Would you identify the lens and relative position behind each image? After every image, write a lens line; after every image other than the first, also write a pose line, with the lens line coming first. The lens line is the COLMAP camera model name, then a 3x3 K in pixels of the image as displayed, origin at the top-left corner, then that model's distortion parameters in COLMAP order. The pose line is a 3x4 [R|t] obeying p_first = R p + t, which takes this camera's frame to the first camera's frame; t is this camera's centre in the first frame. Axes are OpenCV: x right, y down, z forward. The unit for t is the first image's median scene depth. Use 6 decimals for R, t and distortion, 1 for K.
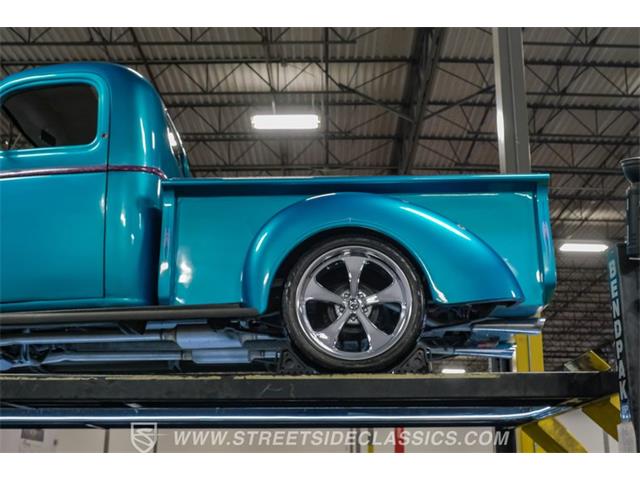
lens RADIAL K [[837.6, 0, 328.6], [0, 837.6, 239.1], [0, 0, 1]] dist [-0.009881, -0.024735]
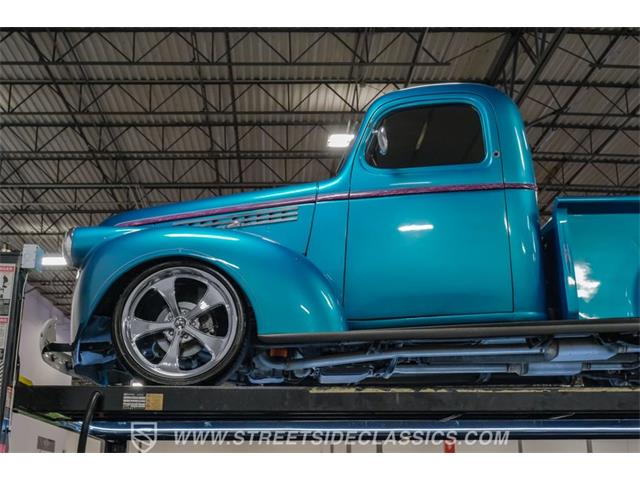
lens RADIAL K [[816.3, 0, 320.0], [0, 816.3, 240.0], [0, 0, 1]] dist [-0.022121, 0.014941]
pose [[0.999788, 0.002194, 0.020452, -0.505633], [-0.001829, 0.999839, -0.017847, -0.000074], [-0.020487, 0.017805, 0.999632, 0.004331]]
